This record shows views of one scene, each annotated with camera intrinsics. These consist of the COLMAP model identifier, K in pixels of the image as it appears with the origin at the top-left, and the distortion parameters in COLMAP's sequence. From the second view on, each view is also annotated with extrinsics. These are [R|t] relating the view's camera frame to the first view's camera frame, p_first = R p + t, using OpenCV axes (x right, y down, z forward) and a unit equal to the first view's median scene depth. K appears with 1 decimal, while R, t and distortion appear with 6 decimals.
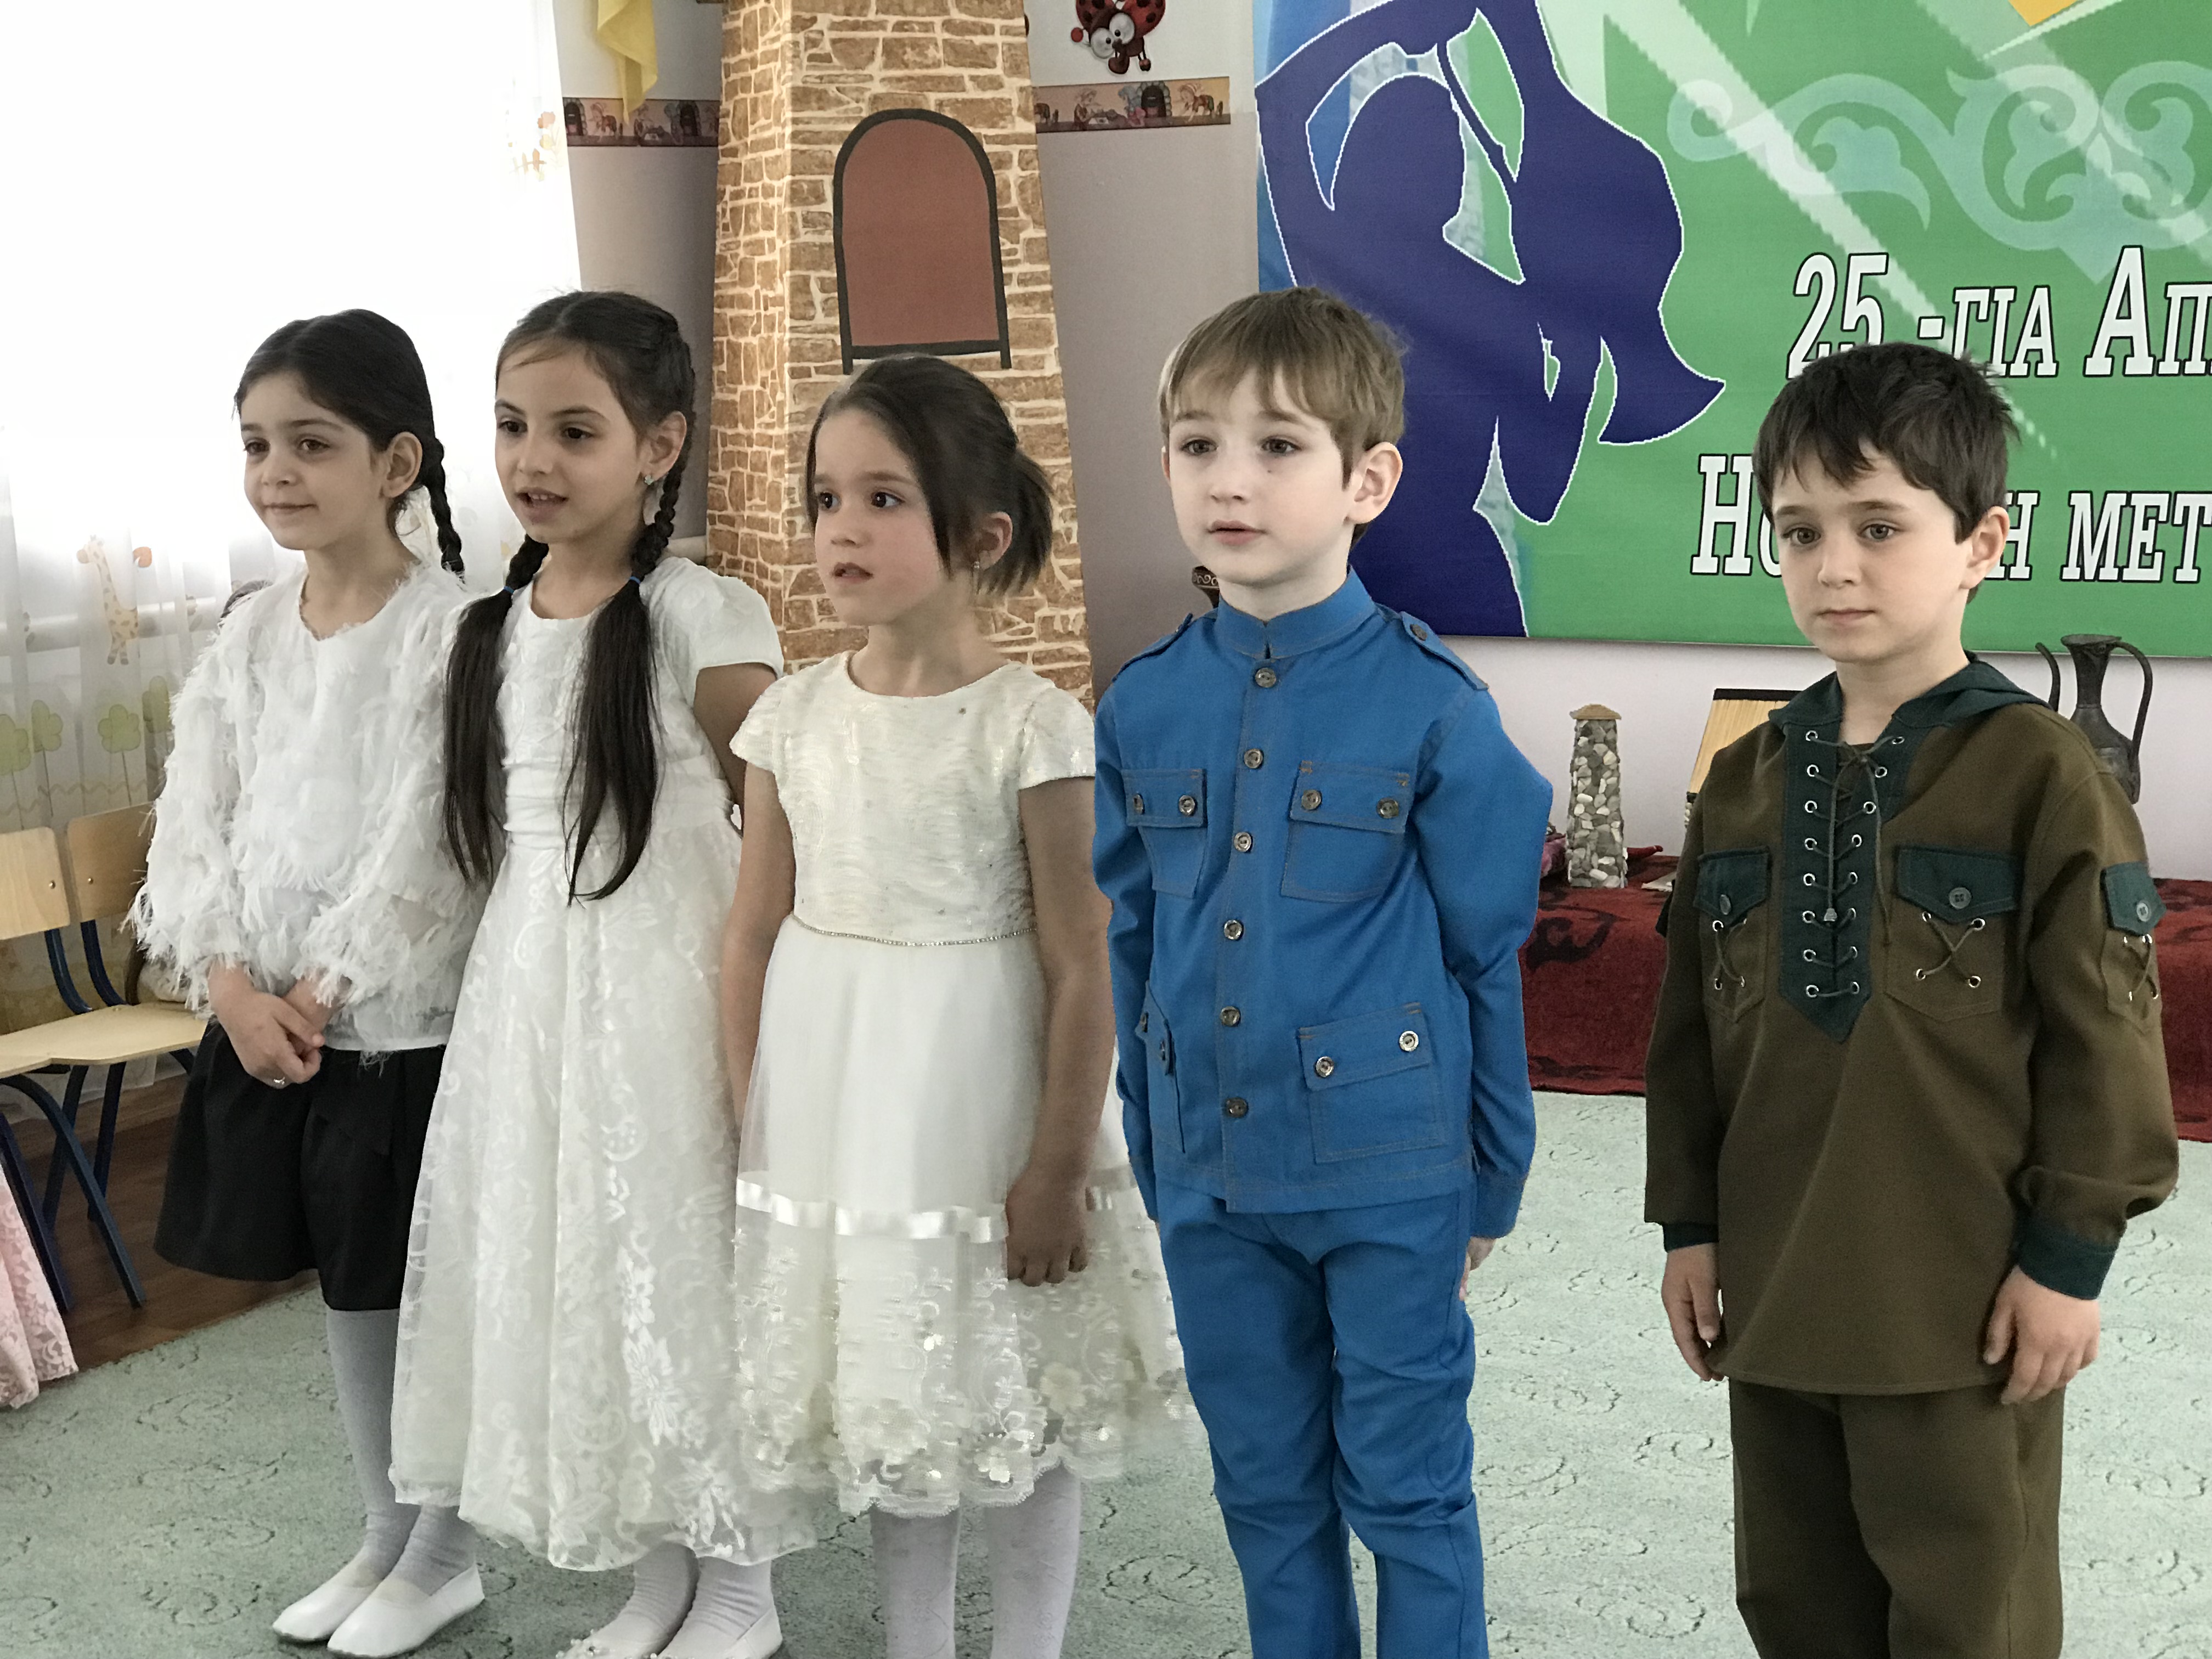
lens RADIAL K [[3704.5, 0, 1085.9], [0, 3704.5, 830.6], [0, 0, 1]] dist [0.049660, 0.000000]
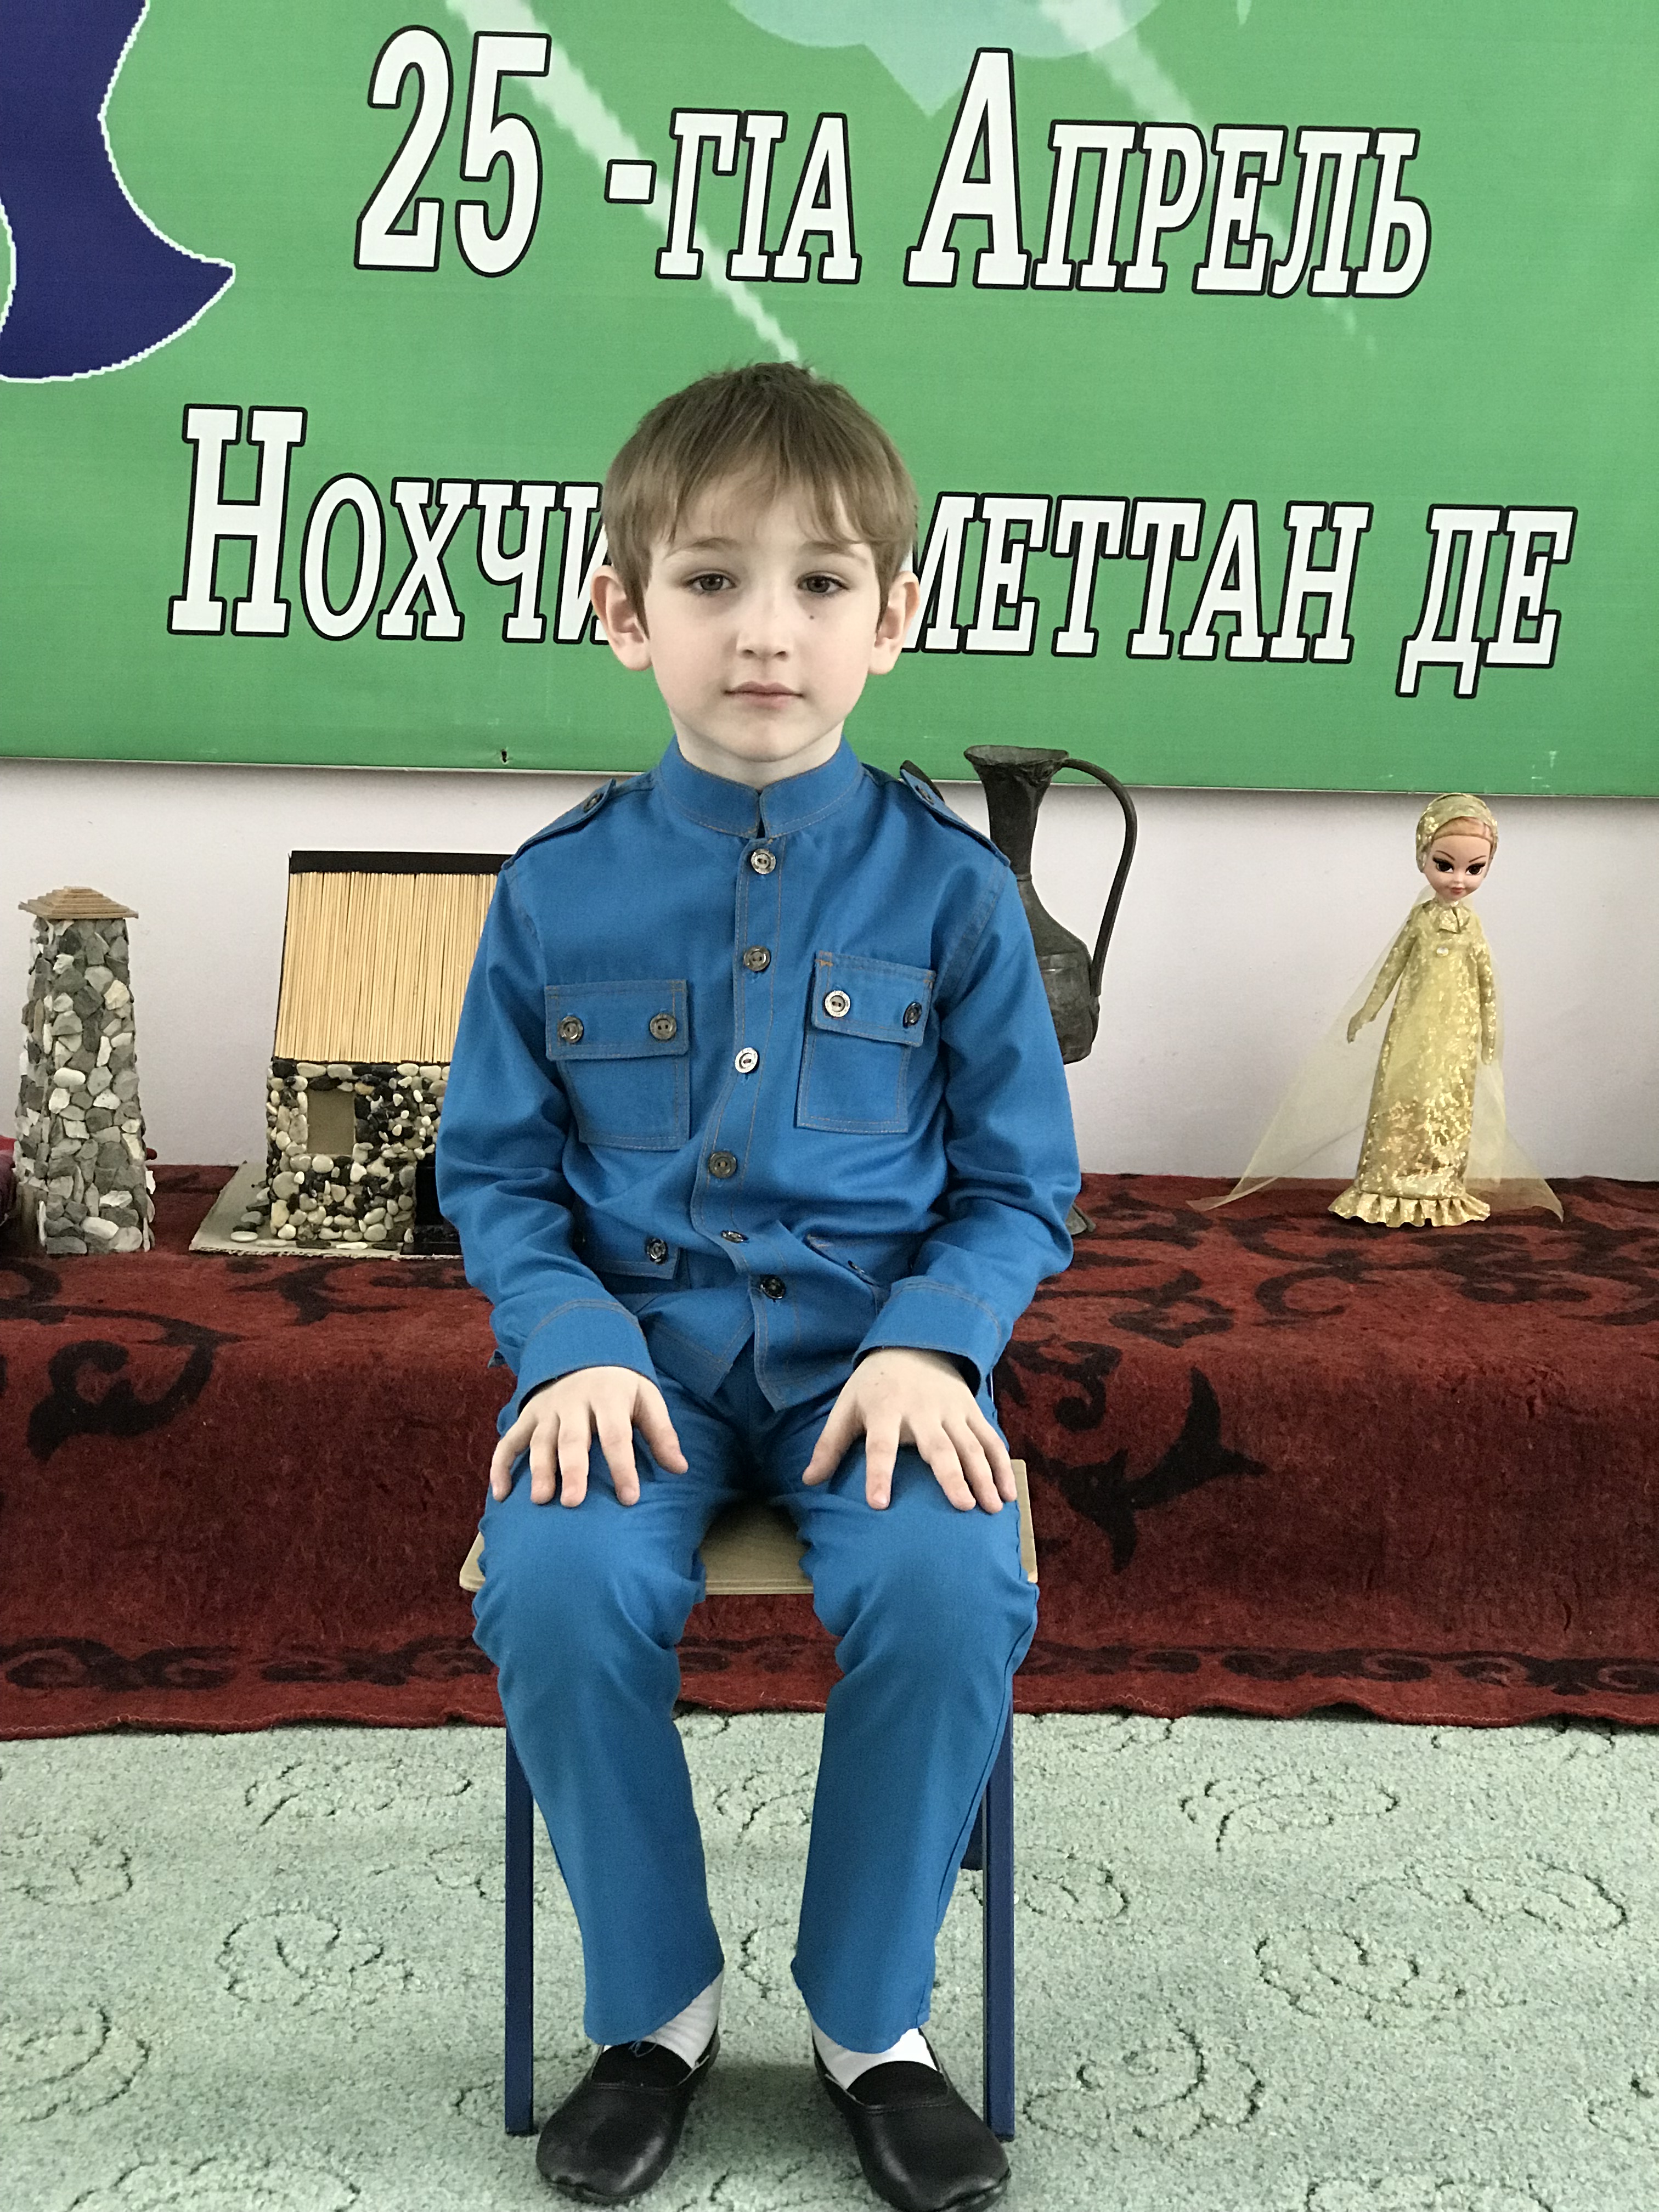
lens RADIAL K [[3704.5, 0, 858.9], [0, 3704.5, 1093.1], [0, 0, 1]] dist [0.049660, 0.000000]
pose [[0.864868, -0.046947, 0.499800, -0.022186], [0.026393, 0.998493, 0.048119, -0.026752], [-0.501306, -0.028425, 0.864803, 0.501455]]
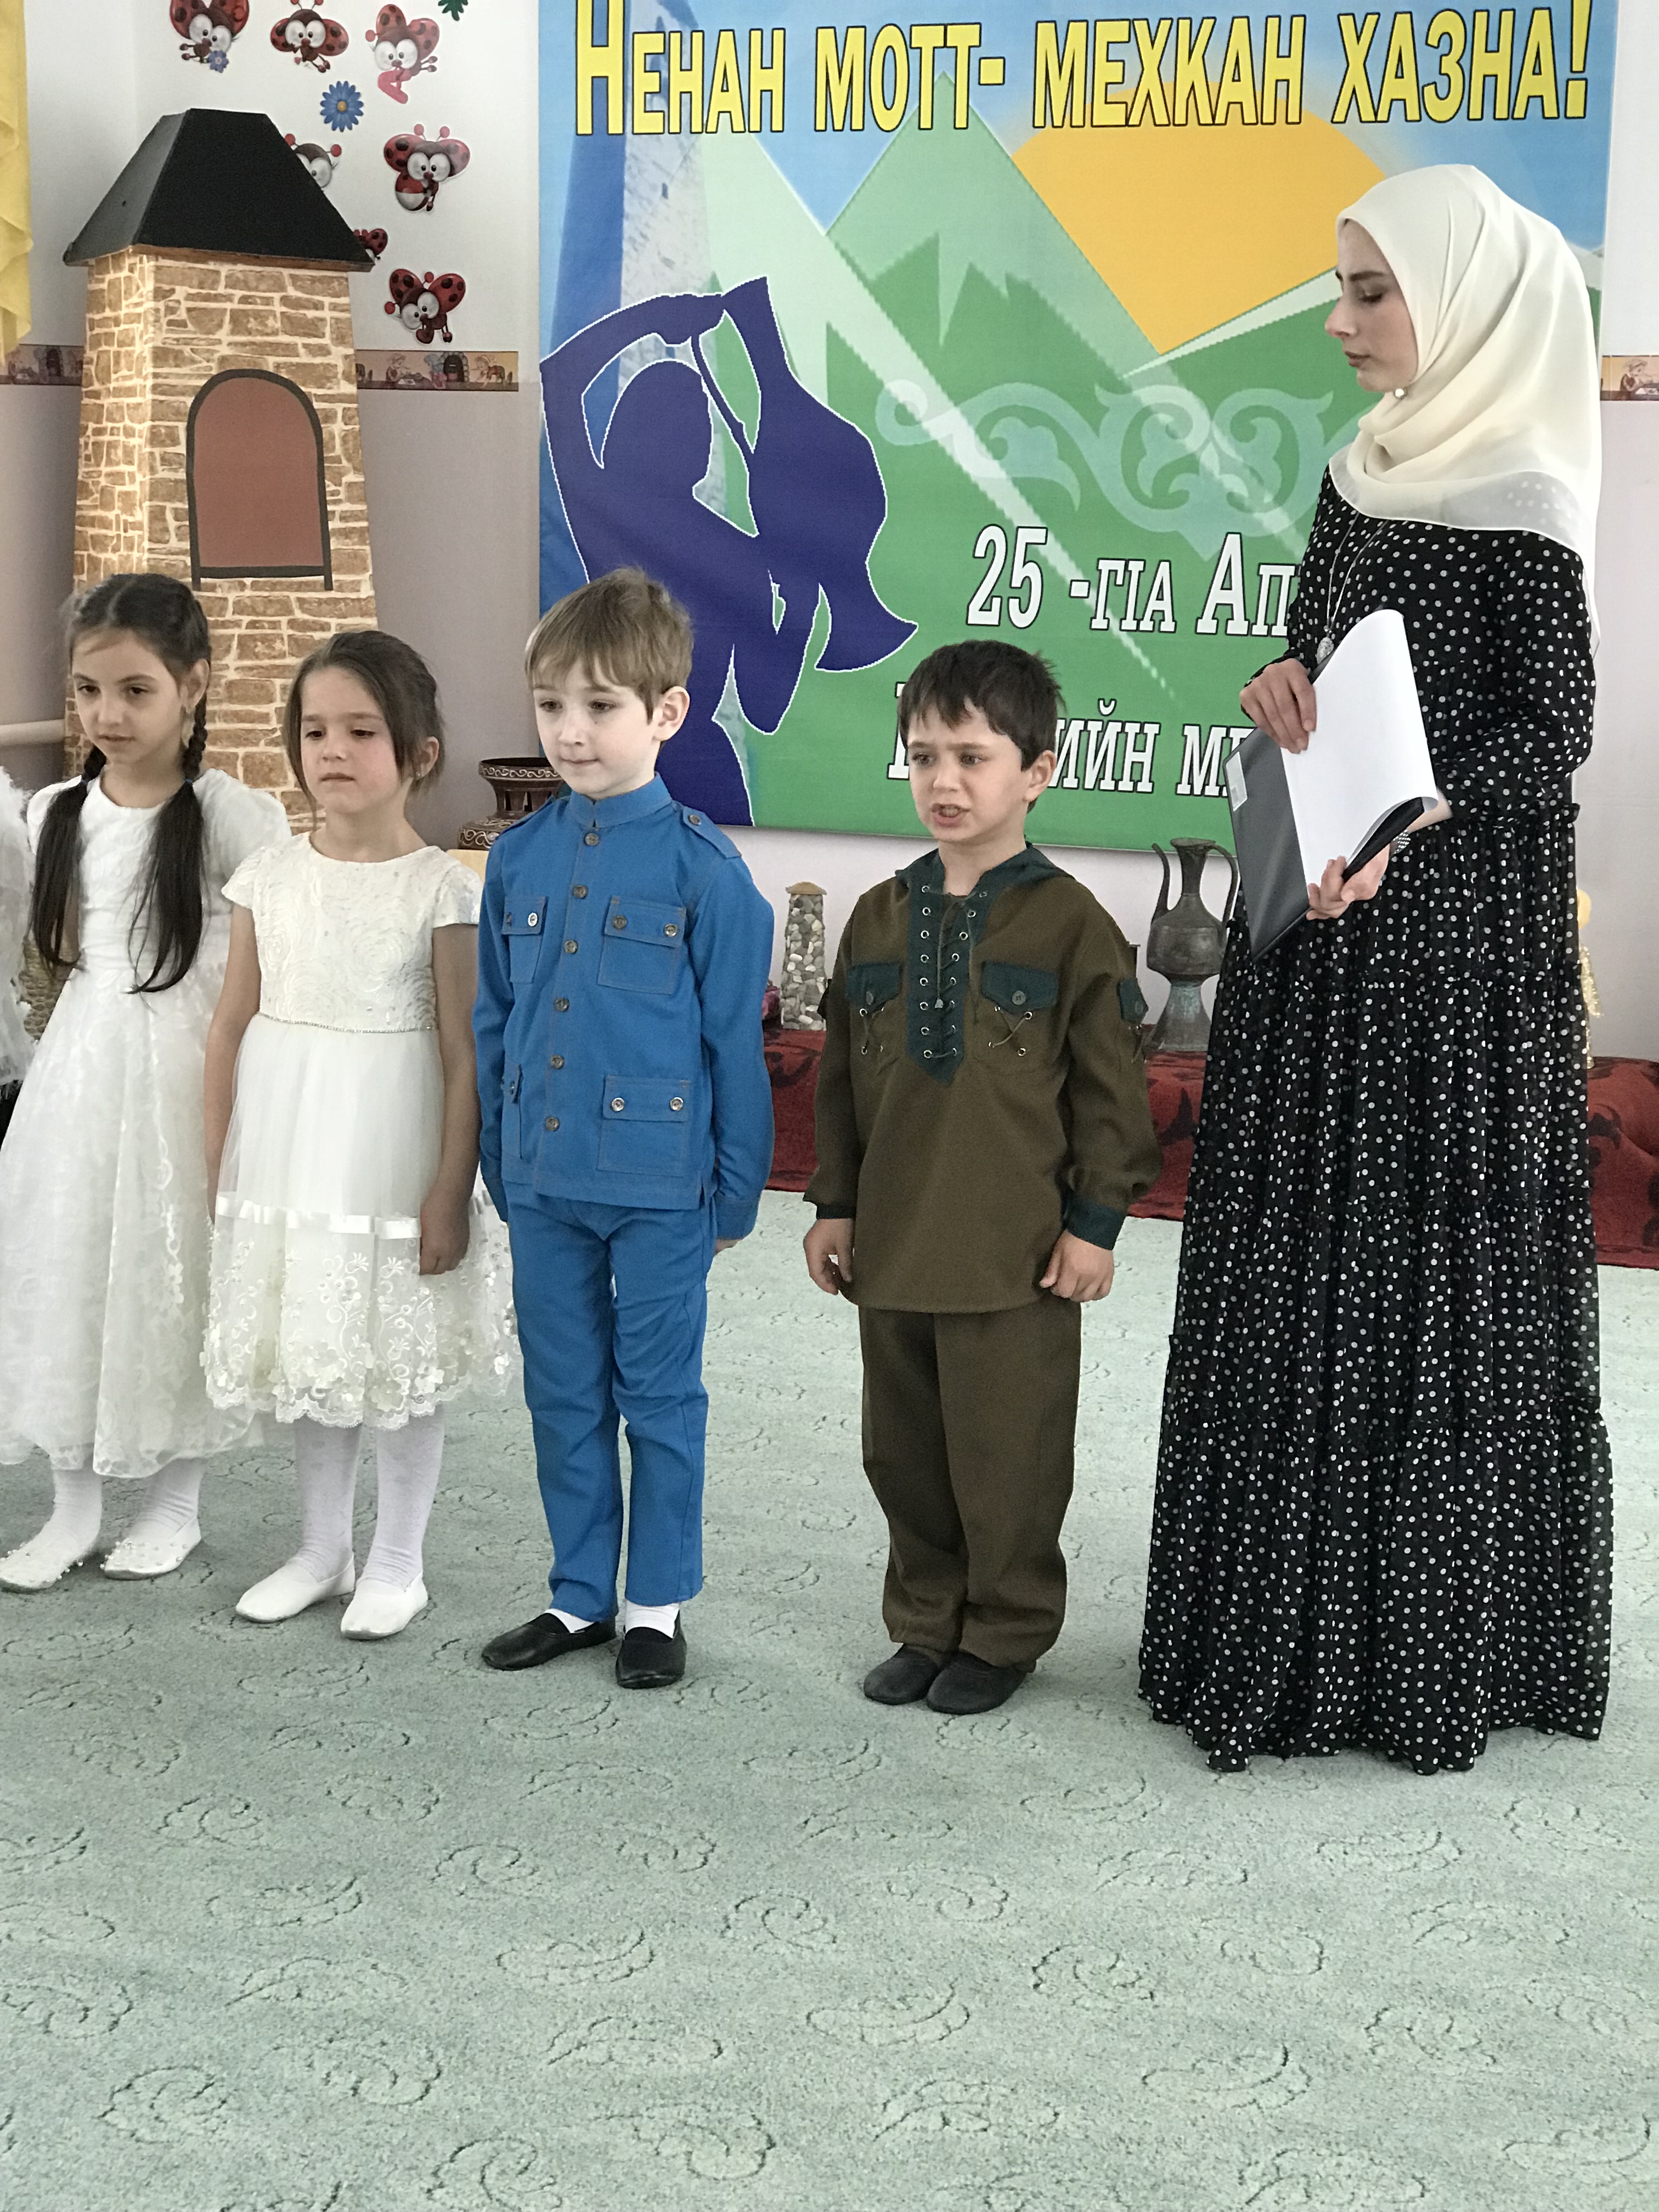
lens RADIAL K [[3704.5, 0, 825.8], [0, 3704.5, 1131.4], [0, 0, 1]] dist [0.049660, 0.000000]
pose [[0.990534, 0.019200, 0.135915, -0.022984], [-0.023220, 0.999337, 0.028052, 0.013787], [-0.135286, -0.030942, 0.990323, -0.227748]]
